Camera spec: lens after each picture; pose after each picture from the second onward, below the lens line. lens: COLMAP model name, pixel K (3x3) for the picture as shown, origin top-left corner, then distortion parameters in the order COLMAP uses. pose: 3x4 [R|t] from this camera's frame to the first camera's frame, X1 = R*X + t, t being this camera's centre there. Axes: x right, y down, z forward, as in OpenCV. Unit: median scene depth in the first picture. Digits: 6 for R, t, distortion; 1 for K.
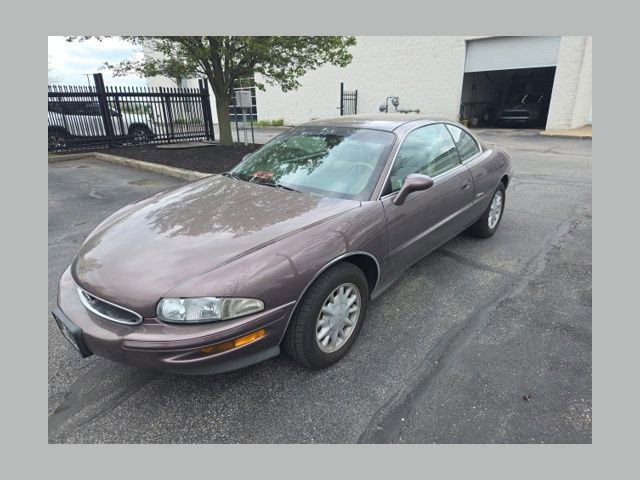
lens RADIAL K [[366.8, 0, 319.0], [0, 366.8, 242.2], [0, 0, 1]] dist [0.024104, -0.016569]
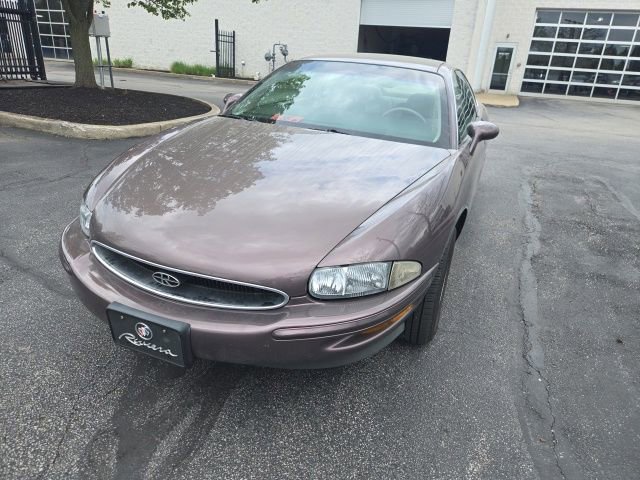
lens RADIAL K [[431.5, 0, 328.1], [0, 431.5, 239.5], [0, 0, 1]] dist [0.032717, -0.026510]
pose [[0.937364, -0.055819, 0.343850, -0.349225], [0.040348, 0.997832, 0.051990, 0.024651], [-0.346007, -0.034860, 0.937584, 0.087413]]
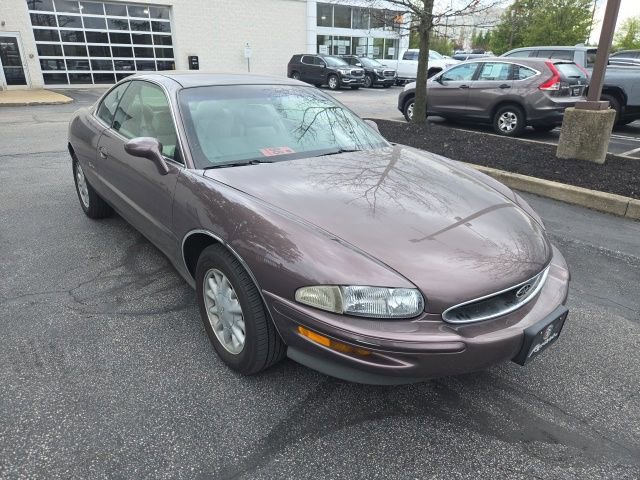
lens RADIAL K [[431.5, 0, 325.0], [0, 431.5, 236.6], [0, 0, 1]] dist [0.032717, -0.026510]
pose [[0.165004, -0.343344, 0.924602, -0.866610], [0.331955, 0.902092, 0.275745, -0.206786], [-0.928751, 0.261427, 0.262824, 0.634613]]
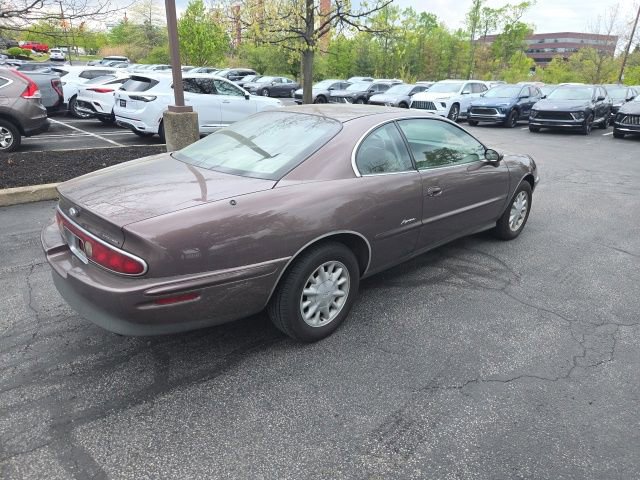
lens RADIAL K [[429.8, 0, 325.6], [0, 429.8, 231.5], [0, 0, 1]] dist [0.051903, -0.042407]
pose [[-0.996911, -0.035417, 0.070100, 0.147040], [0.018297, 0.763264, 0.645828, -0.820967], [-0.076378, 0.645116, -0.760258, 2.071796]]
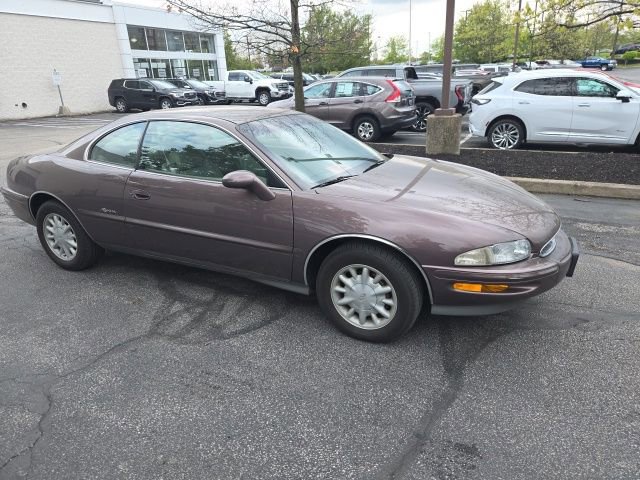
lens RADIAL K [[429.8, 0, 325.6], [0, 429.8, 234.9], [0, 0, 1]] dist [0.051903, -0.042407]
pose [[-0.261633, -0.297515, 0.918168, -1.011819], [0.374112, 0.845673, 0.380627, -0.401056], [-0.889713, 0.443082, -0.109952, 1.057997]]
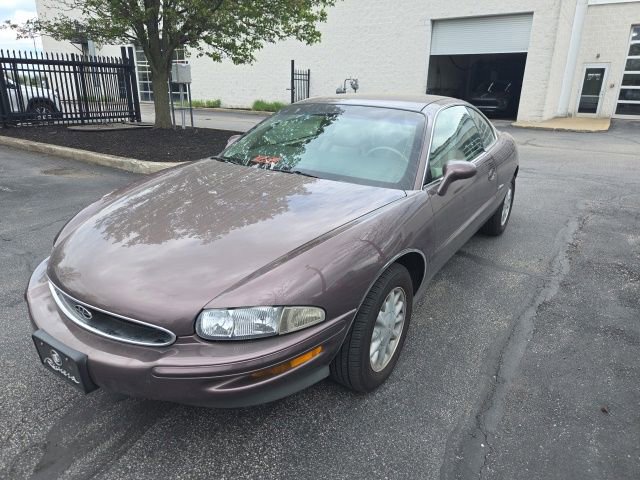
lens RADIAL K [[431.5, 0, 315.7], [0, 431.5, 235.1], [0, 0, 1]] dist [0.032717, -0.026510]
pose [[0.990421, -0.009798, 0.137731, -0.156273], [0.013553, 0.999561, -0.026351, 0.010131], [-0.137412, 0.027965, 0.990119, 0.025896]]
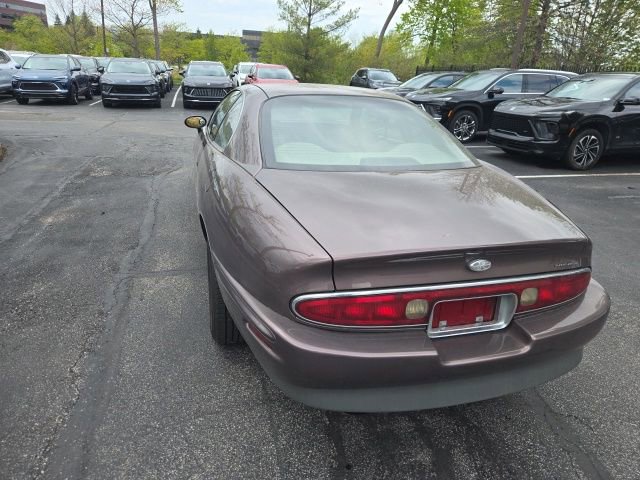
lens RADIAL K [[429.8, 0, 327.6], [0, 429.8, 239.3], [0, 0, 1]] dist [0.051903, -0.042407]
pose [[-0.529938, 0.291647, -0.796309, 1.031846], [-0.343918, 0.784408, 0.516164, -0.601674], [0.775168, 0.547400, -0.315385, 1.558288]]
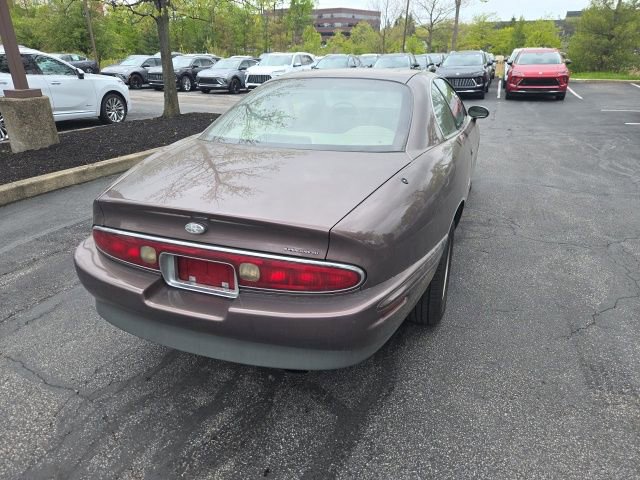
lens RADIAL K [[429.8, 0, 324.6], [0, 429.8, 237.7], [0, 0, 1]] dist [0.051903, -0.042407]
pose [[-0.934713, 0.153951, -0.320330, 0.620025], [-0.109893, 0.731948, 0.672440, -0.738188], [0.337988, 0.663740, -0.667243, 1.934549]]
